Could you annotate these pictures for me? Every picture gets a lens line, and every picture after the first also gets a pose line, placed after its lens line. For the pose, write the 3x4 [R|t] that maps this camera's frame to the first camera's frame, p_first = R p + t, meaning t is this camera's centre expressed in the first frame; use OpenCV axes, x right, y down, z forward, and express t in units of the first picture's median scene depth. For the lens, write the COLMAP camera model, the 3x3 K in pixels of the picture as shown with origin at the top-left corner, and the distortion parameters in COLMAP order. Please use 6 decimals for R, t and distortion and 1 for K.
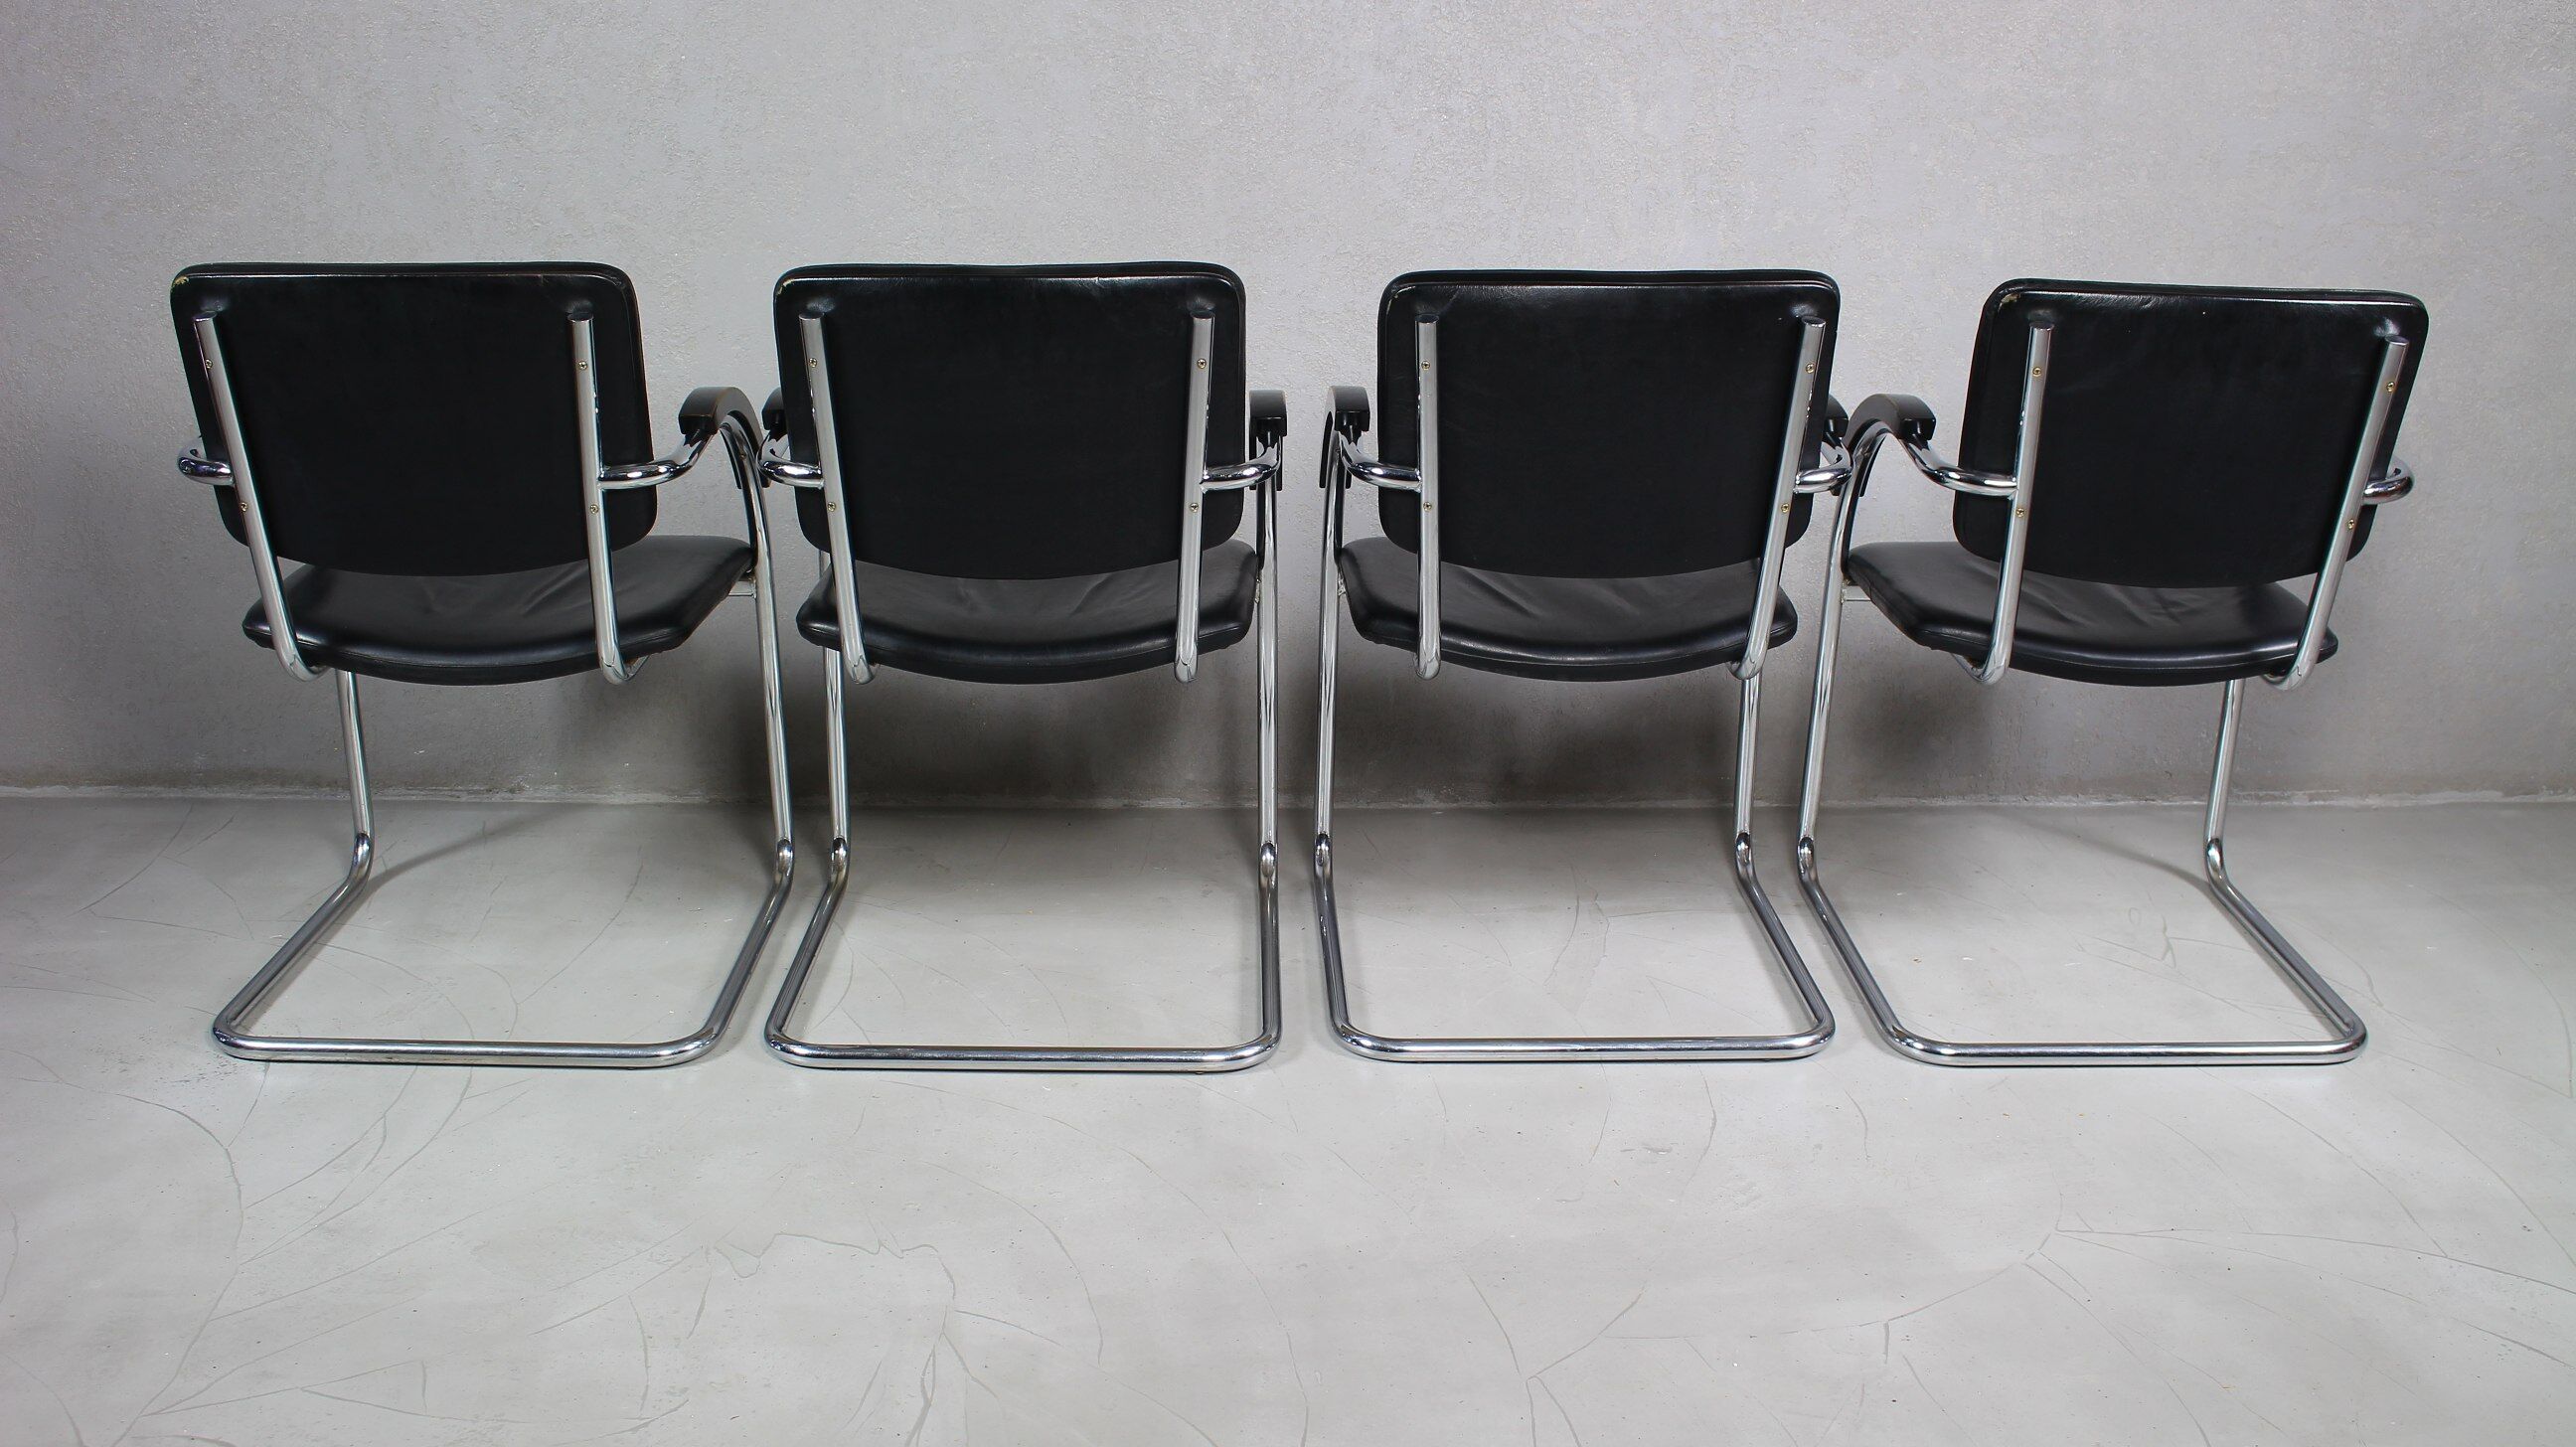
lens RADIAL K [[2567.5, 0, 1294.4], [0, 2567.5, 730.7], [0, 0, 1]] dist [-0.136234, 0.134666]
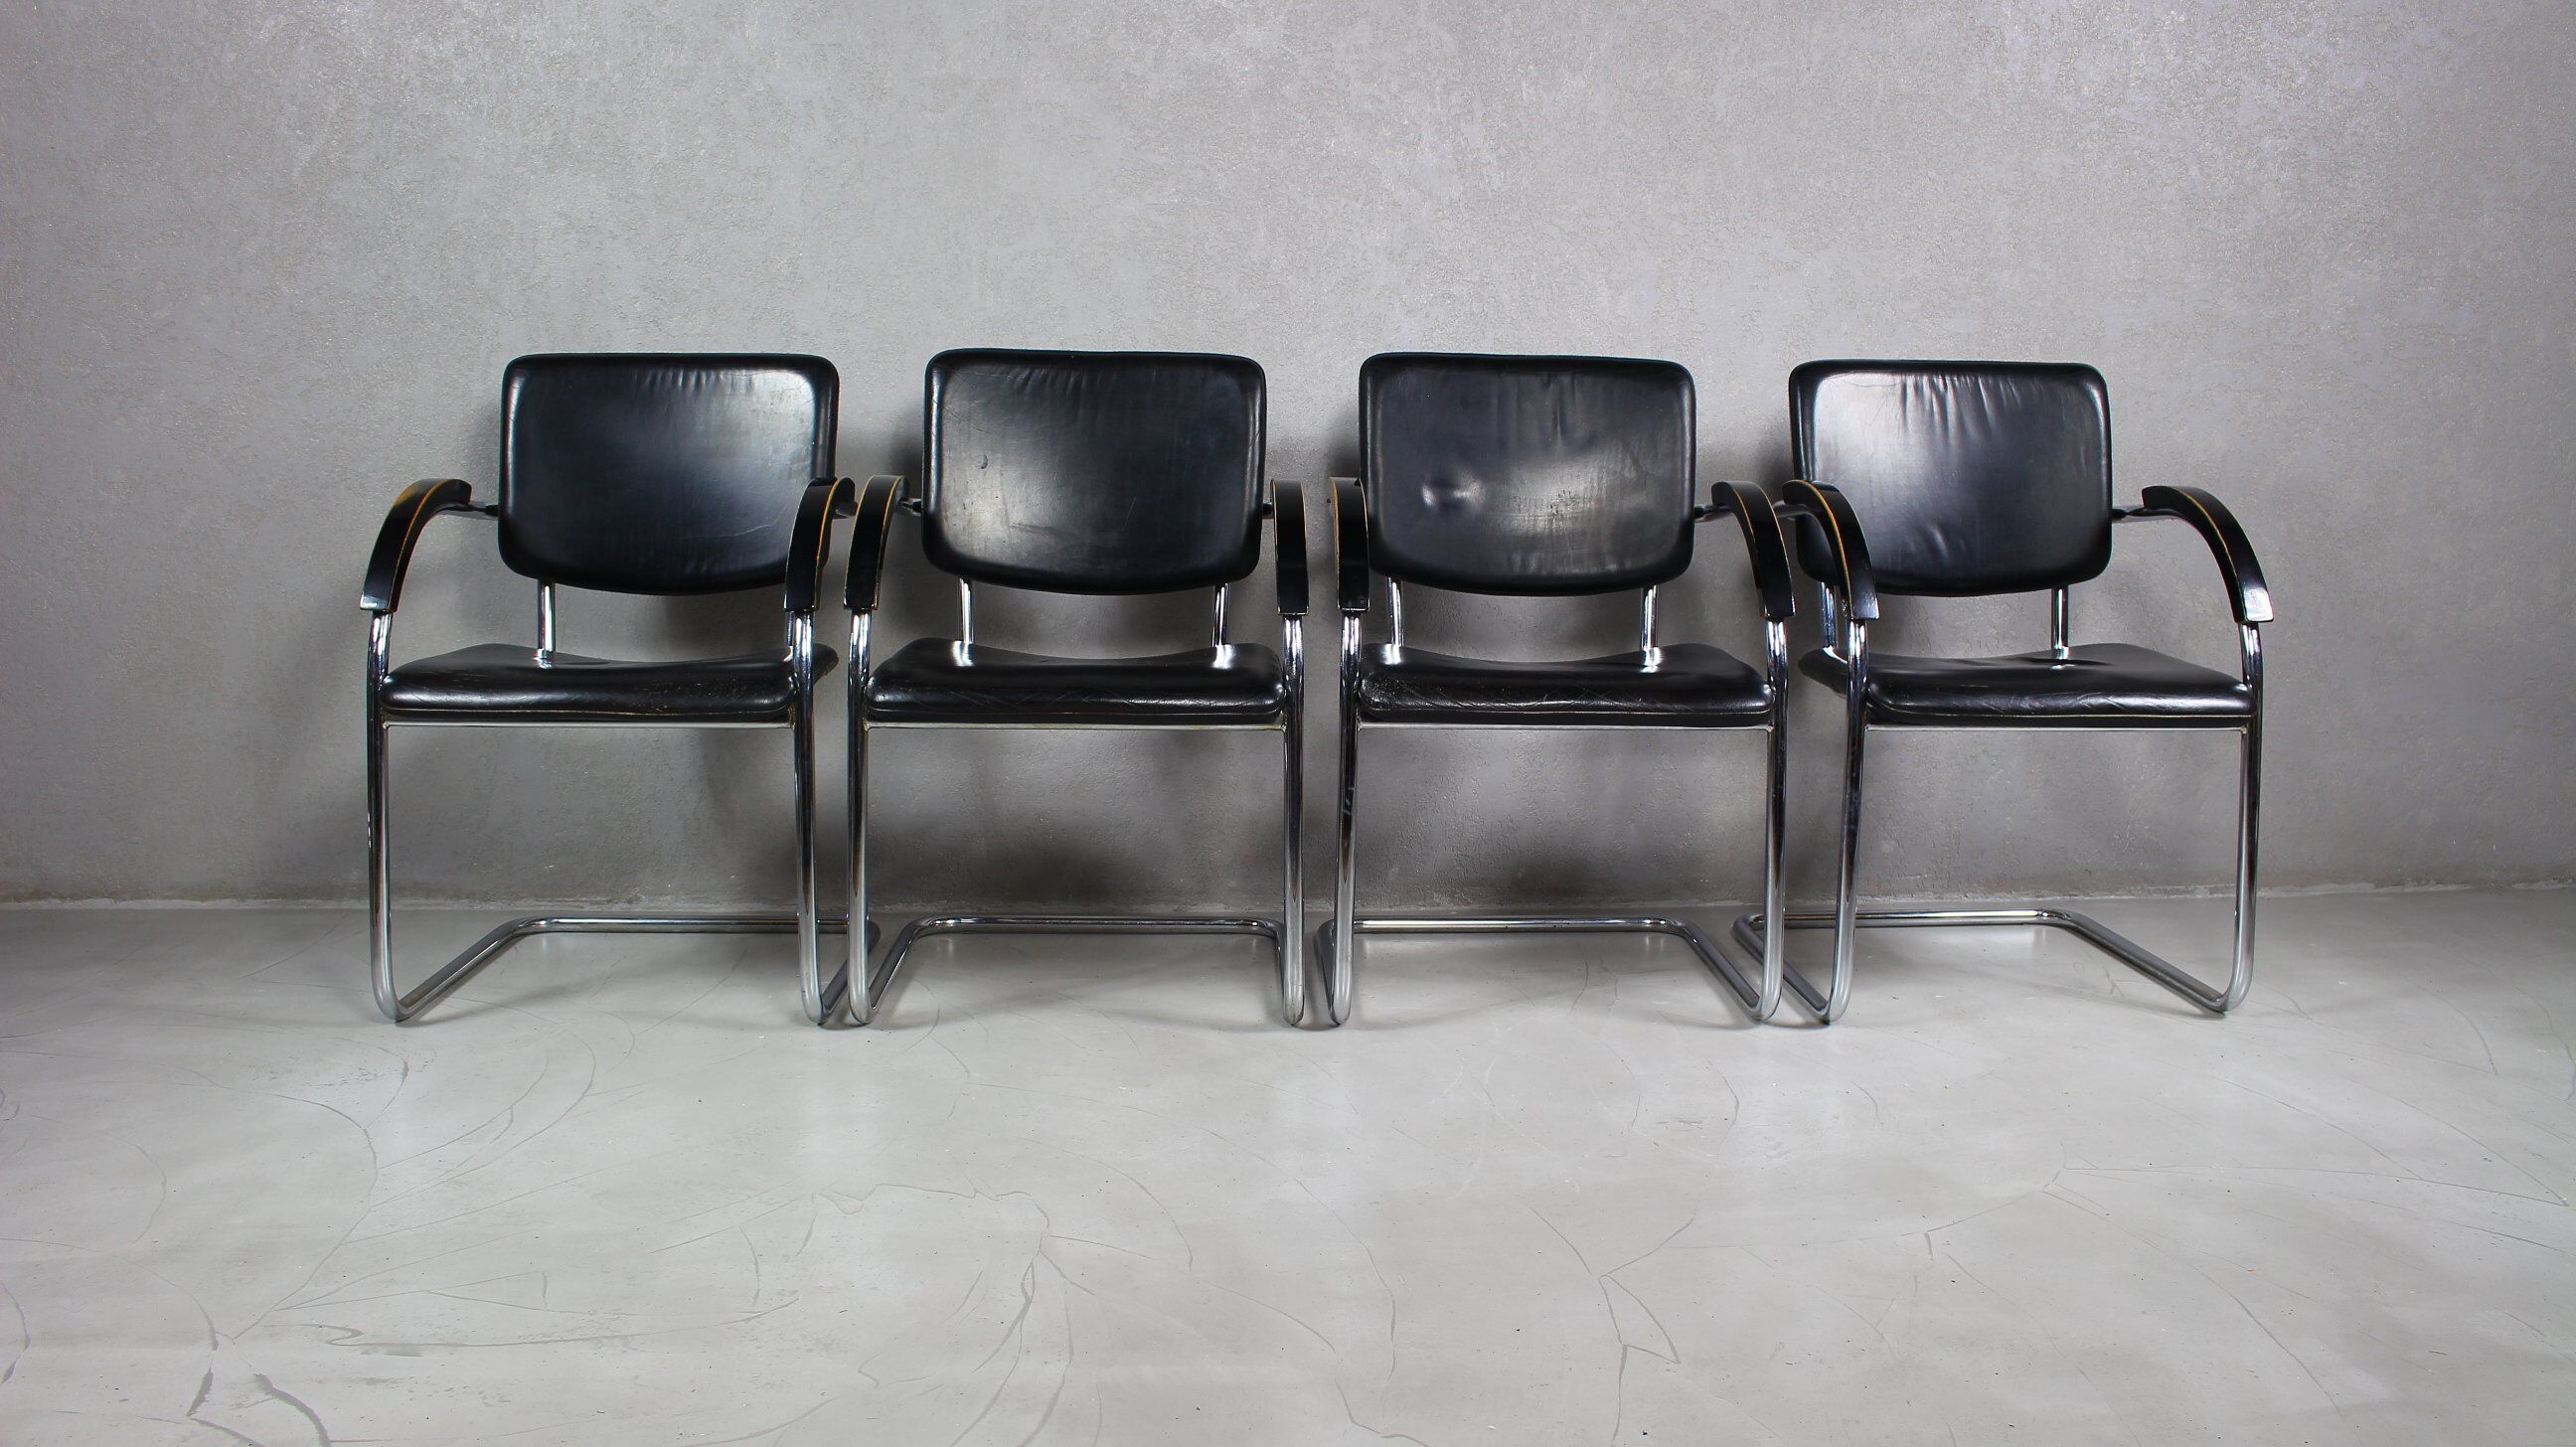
lens RADIAL K [[2127.5, 0, 1293.7], [0, 2127.5, 735.9], [0, 0, 1]] dist [-0.154839, 0.123699]
pose [[0.999799, -0.011739, 0.016275, -0.030959], [0.014280, 0.986022, -0.166005, 0.118789], [-0.014099, 0.166204, 0.985991, 0.073110]]
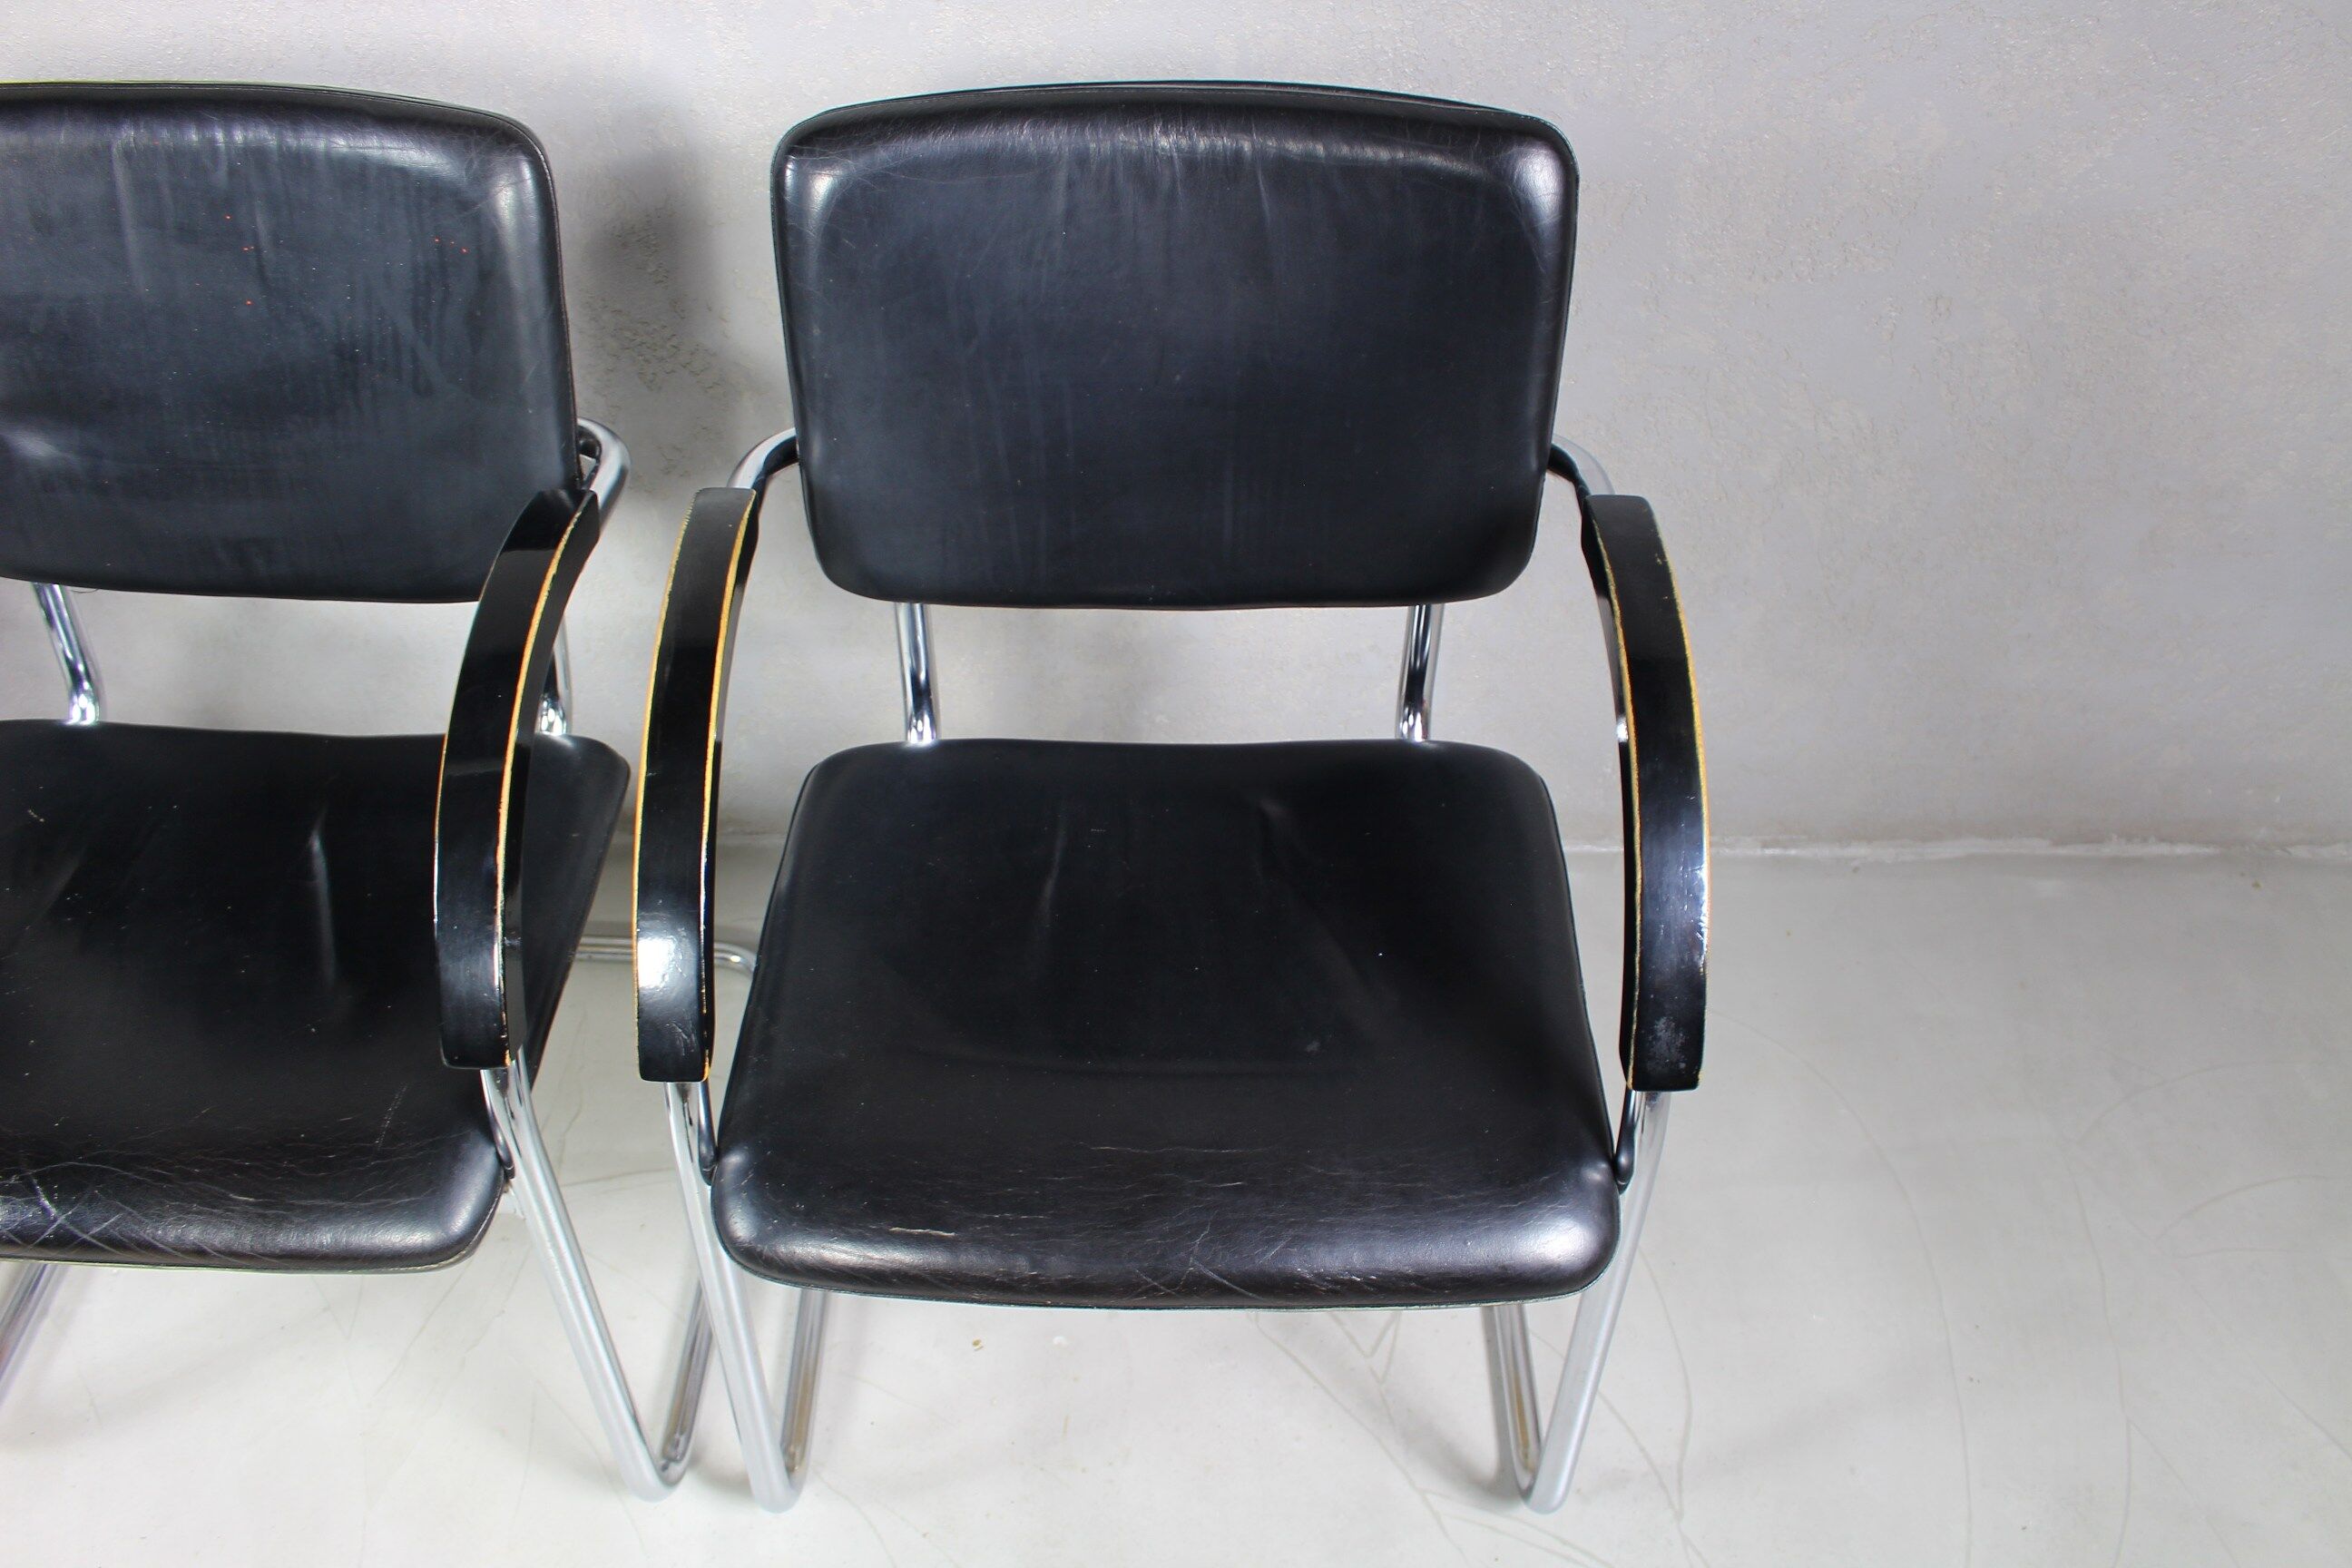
lens RADIAL K [[1943.0, 0, 1179.5], [0, 1943.0, 796.0], [0, 0, 1]] dist [-0.158921, 0.131464]
pose [[0.999180, 0.027277, -0.029923, 0.288919], [-0.011594, 0.900828, 0.434021, -0.230411], [0.038794, -0.433318, 0.900406, 0.591765]]
